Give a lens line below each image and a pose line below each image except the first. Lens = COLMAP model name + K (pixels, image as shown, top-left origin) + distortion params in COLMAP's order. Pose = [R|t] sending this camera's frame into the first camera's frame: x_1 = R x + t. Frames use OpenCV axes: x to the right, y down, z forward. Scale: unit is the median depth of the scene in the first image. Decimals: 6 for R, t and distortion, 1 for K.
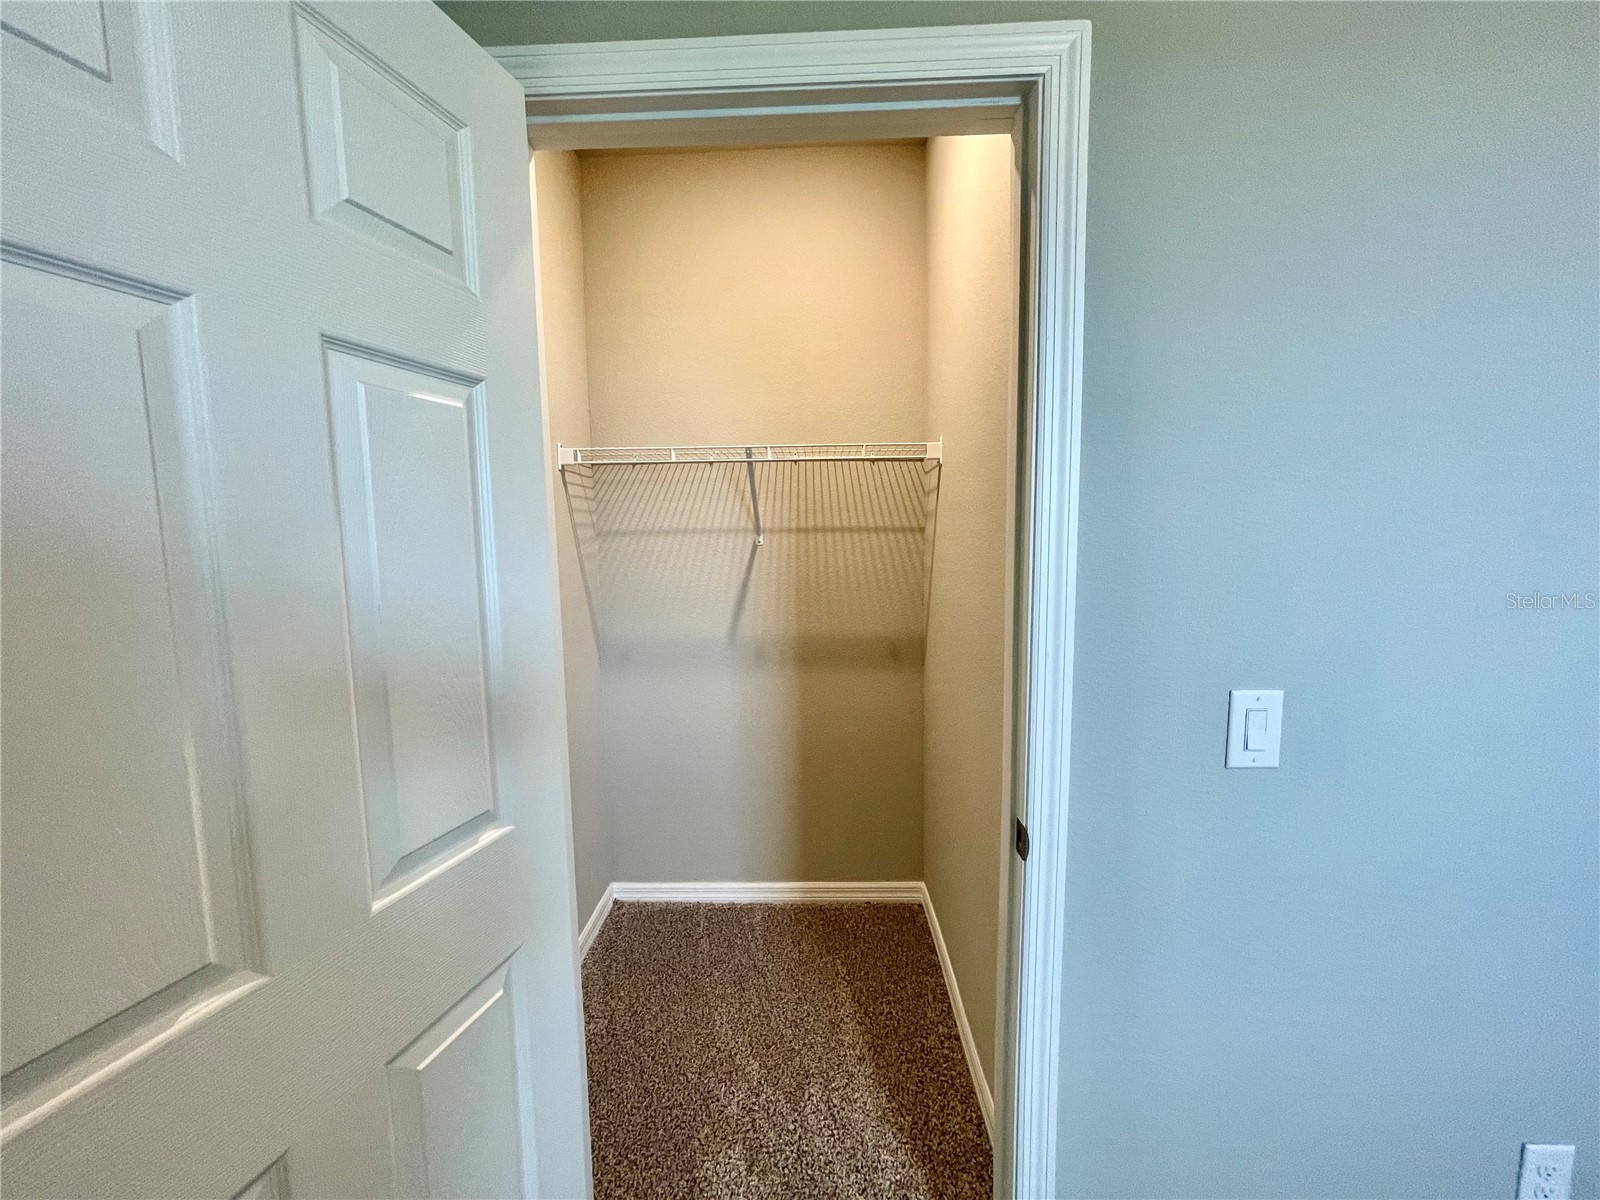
lens RADIAL K [[647.3, 0, 800.7], [0, 647.3, 599.0], [0, 0, 1]] dist [0.000148, -0.000233]
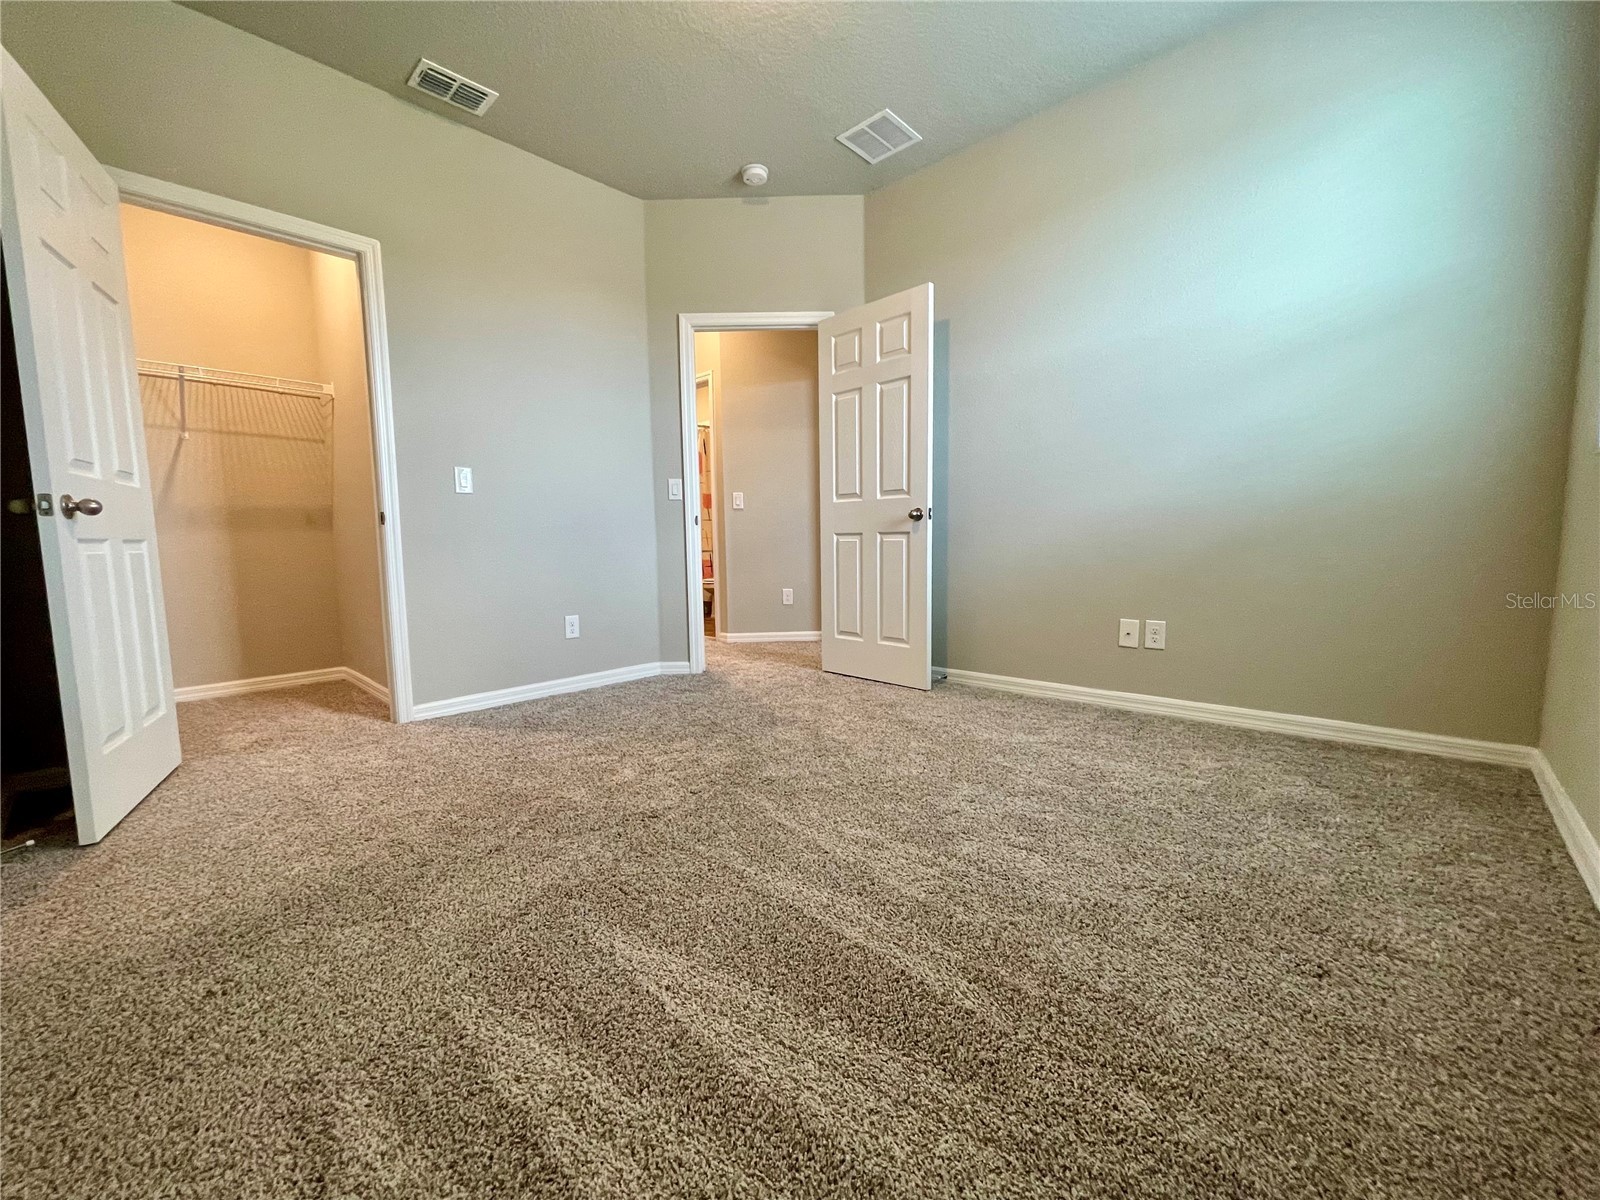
lens RADIAL K [[647.3, 0, 797.4], [0, 647.3, 602.1], [0, 0, 1]] dist [0.000148, -0.000233]
pose [[0.676079, -0.071810, 0.733322, -0.224315], [0.073287, 0.996858, 0.030050, 0.330899], [-0.733175, 0.033427, 0.679217, -0.941949]]
